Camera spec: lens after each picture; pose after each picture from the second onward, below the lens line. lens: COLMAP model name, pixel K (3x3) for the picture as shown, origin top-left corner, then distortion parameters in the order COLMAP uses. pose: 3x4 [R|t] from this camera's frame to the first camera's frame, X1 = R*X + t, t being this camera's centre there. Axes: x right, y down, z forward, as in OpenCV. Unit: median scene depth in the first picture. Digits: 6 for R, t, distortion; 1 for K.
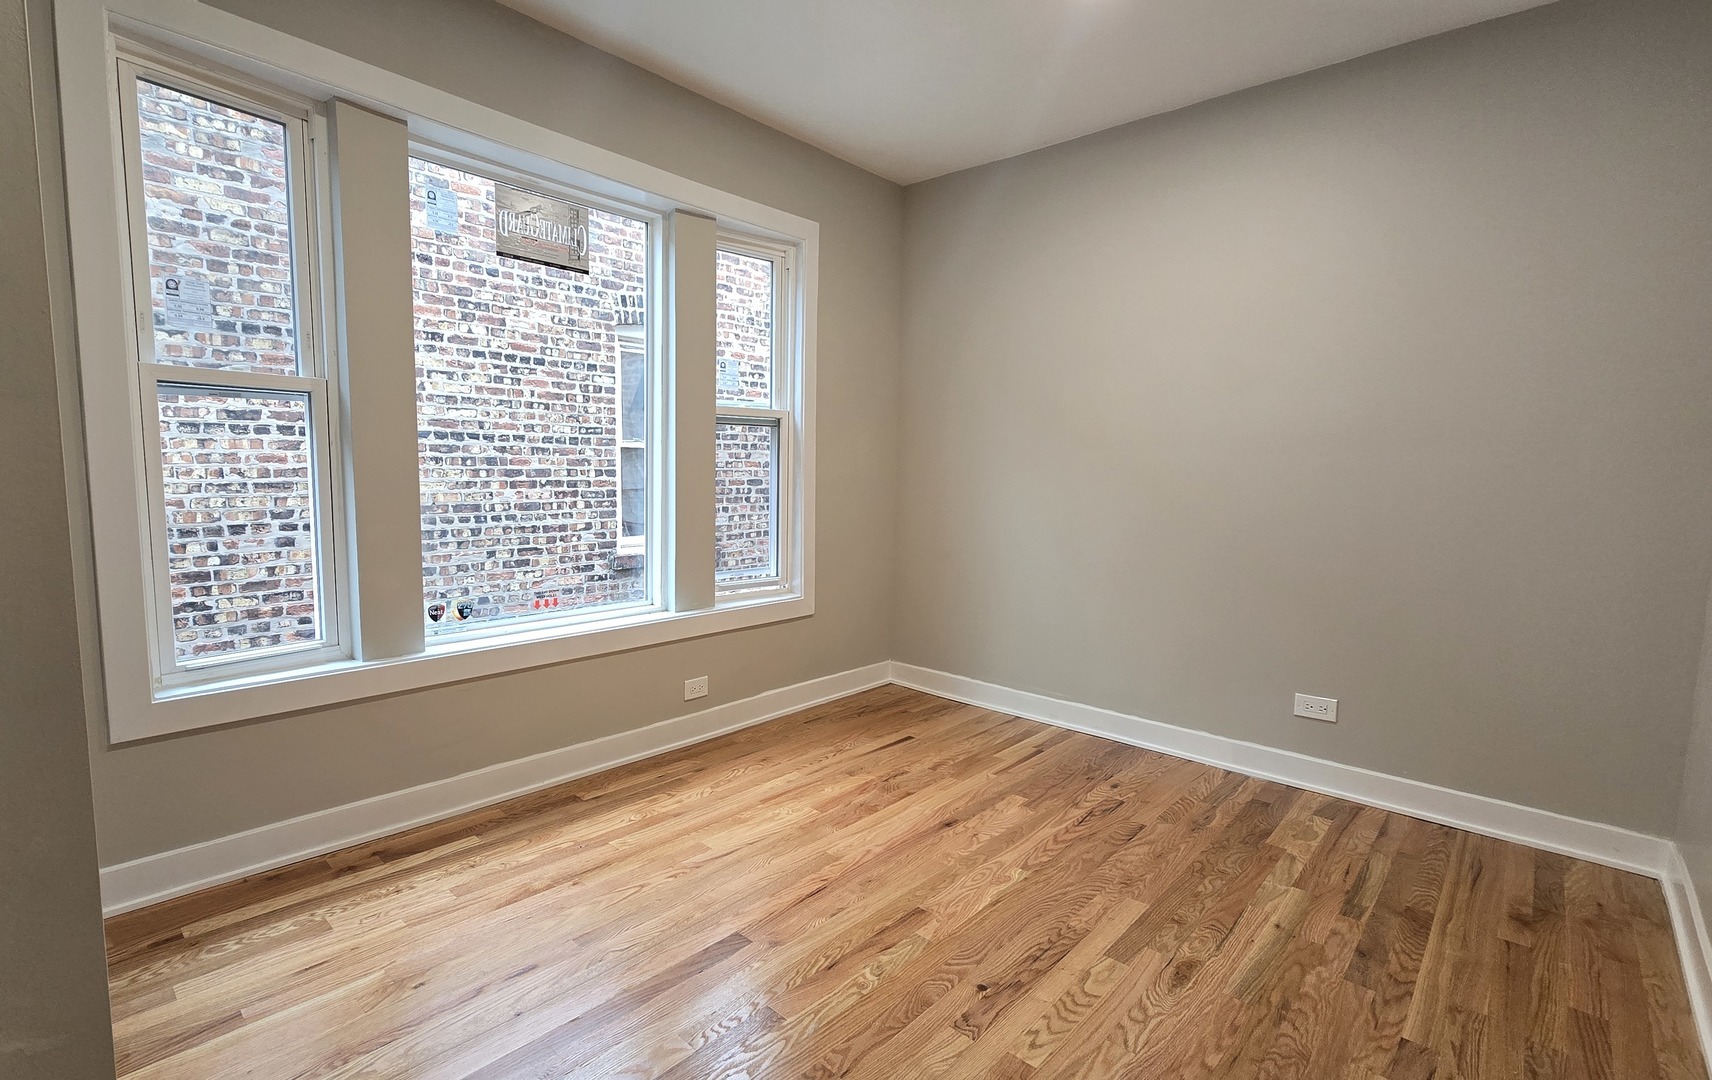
lens RADIAL K [[732.7, 0, 852.7], [0, 732.7, 528.4], [0, 0, 1]] dist [-0.000693, -0.000093]
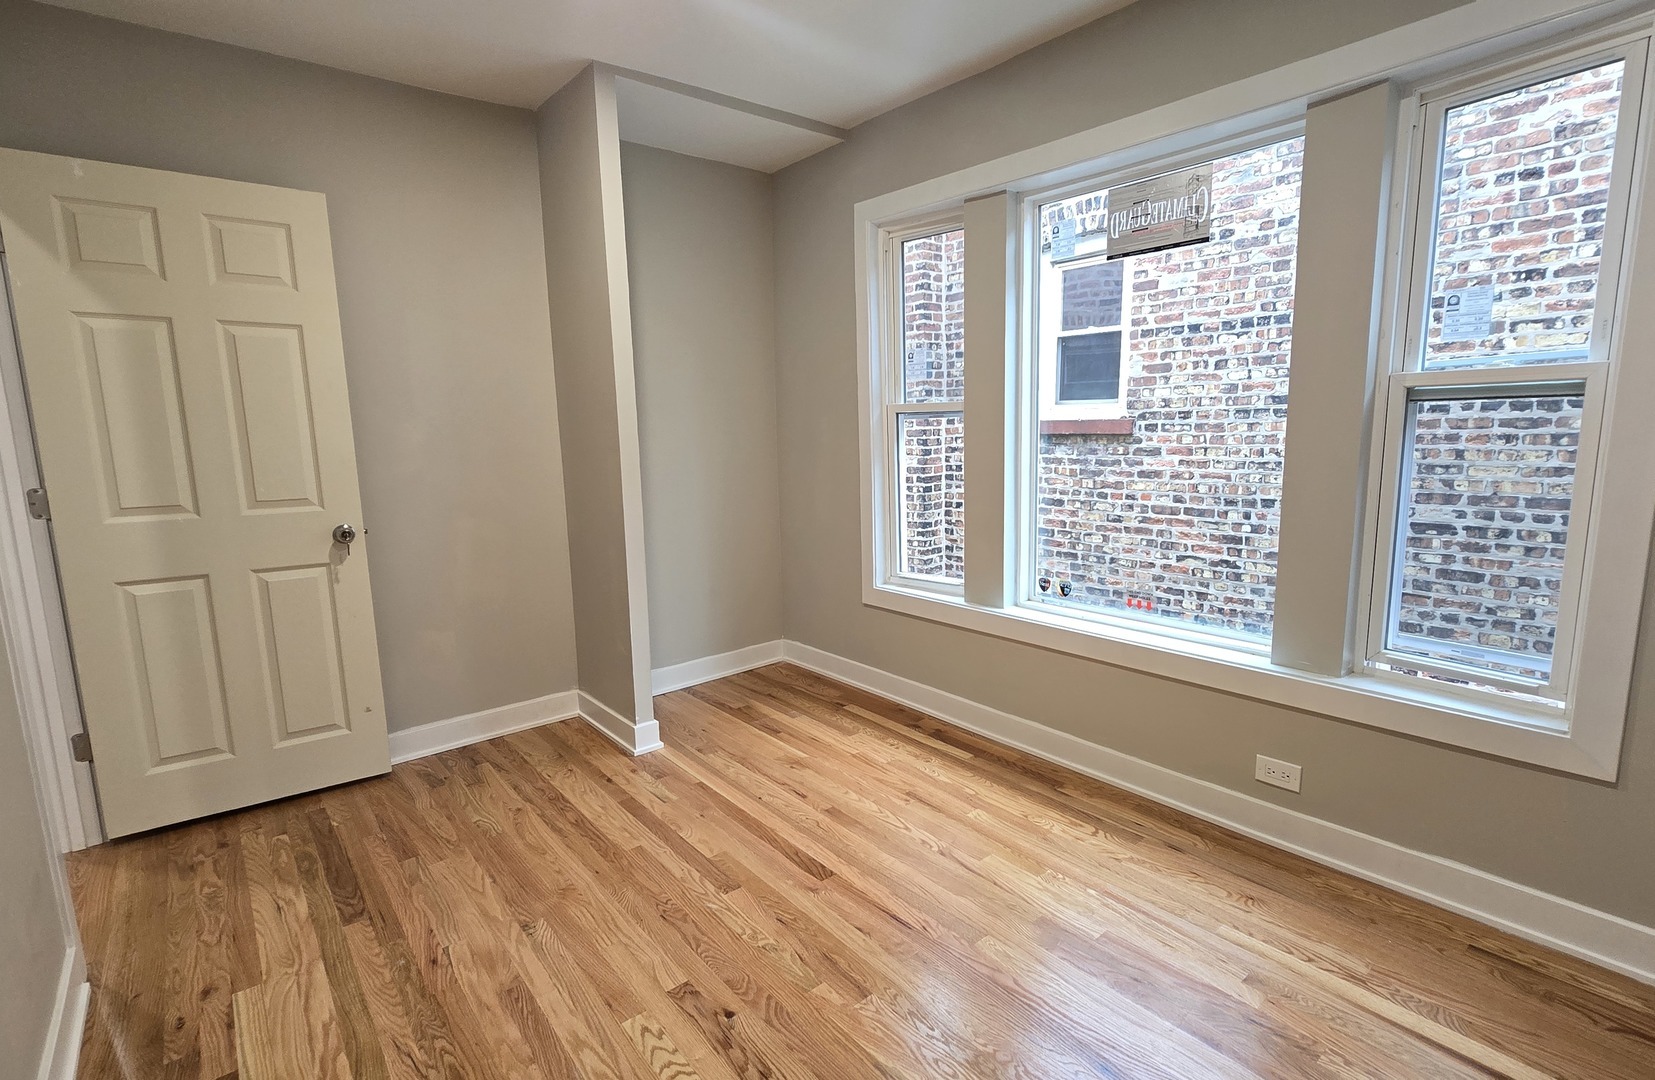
lens RADIAL K [[812.5, 0, 827.5], [0, 812.5, 540.0], [0, 0, 1]] dist [-0.000107, -0.000306]
pose [[-0.135301, 0.132987, -0.981839, 0.488118], [-0.067436, 0.987418, 0.143035, -0.077373], [0.988507, 0.085564, -0.124630, 0.508685]]
